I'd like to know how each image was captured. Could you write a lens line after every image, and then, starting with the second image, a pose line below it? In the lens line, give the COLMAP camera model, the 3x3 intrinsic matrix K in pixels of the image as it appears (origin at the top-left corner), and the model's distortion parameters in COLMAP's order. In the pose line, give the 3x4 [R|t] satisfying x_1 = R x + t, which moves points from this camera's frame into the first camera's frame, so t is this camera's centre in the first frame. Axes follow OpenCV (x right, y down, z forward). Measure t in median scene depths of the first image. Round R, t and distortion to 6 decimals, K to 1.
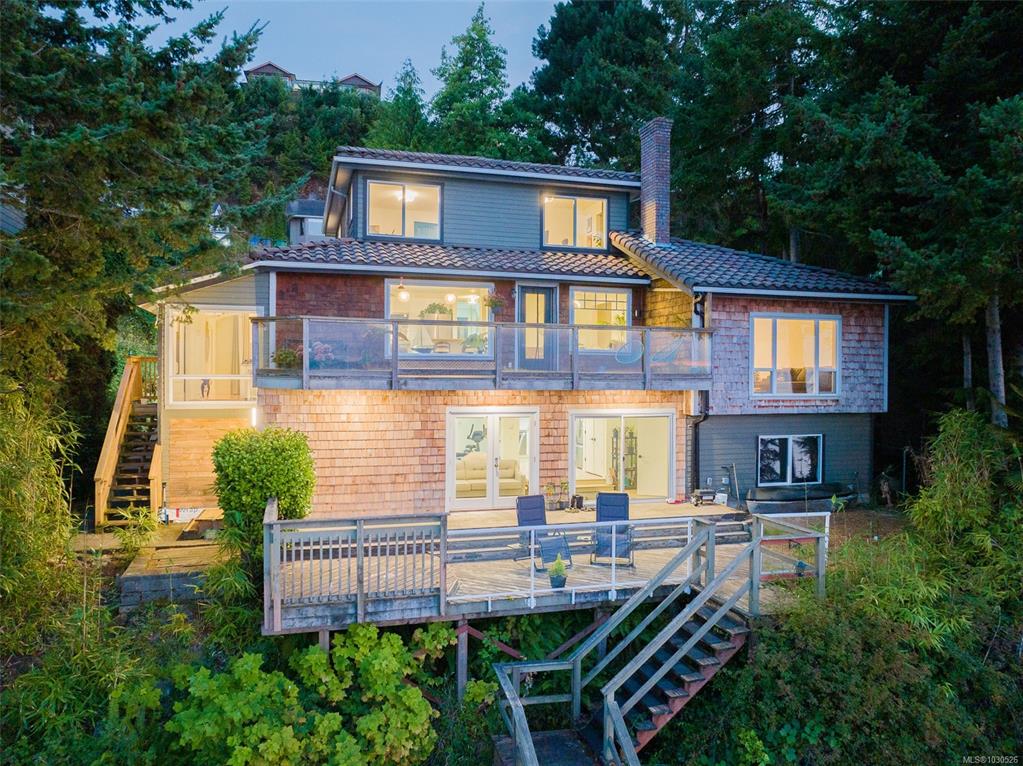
lens RADIAL K [[719.8, 0, 511.5], [0, 719.8, 383.0], [0, 0, 1]] dist [-0.029492, -0.002800]
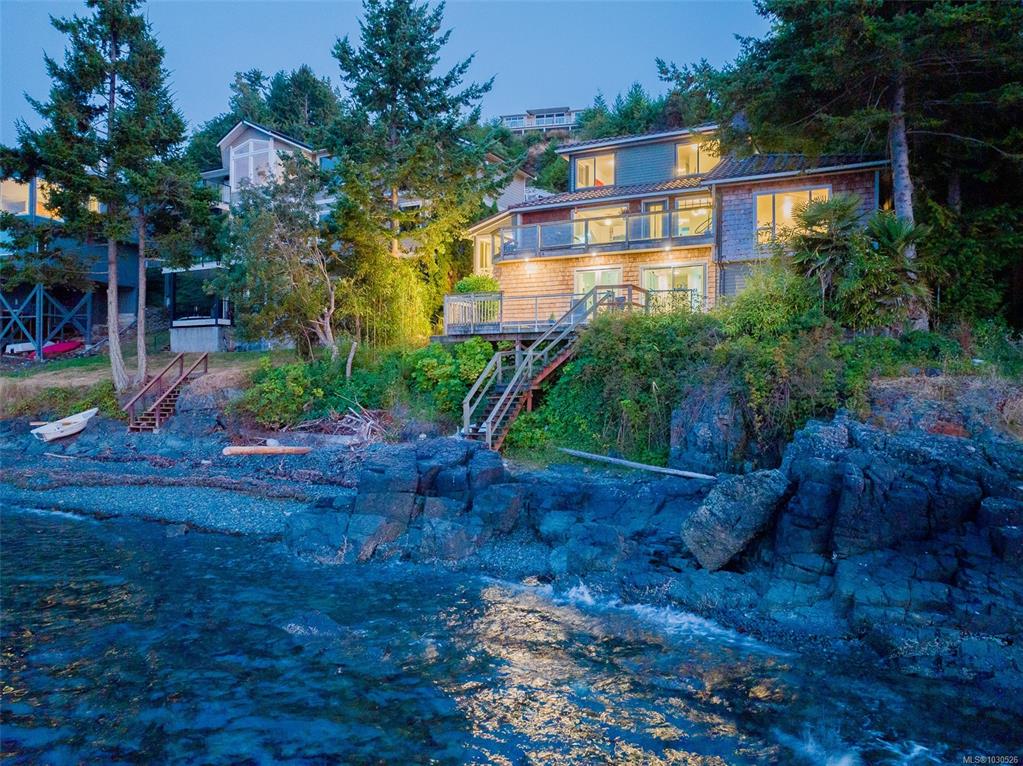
lens RADIAL K [[718.7, 0, 508.4], [0, 718.7, 379.7], [0, 0, 1]] dist [-0.035707, -0.003964]
pose [[0.717760, 0.000601, -0.696290, 0.964935], [-0.006078, 0.999967, -0.005402, 0.296246], [0.696264, 0.008109, 0.717740, -0.432137]]
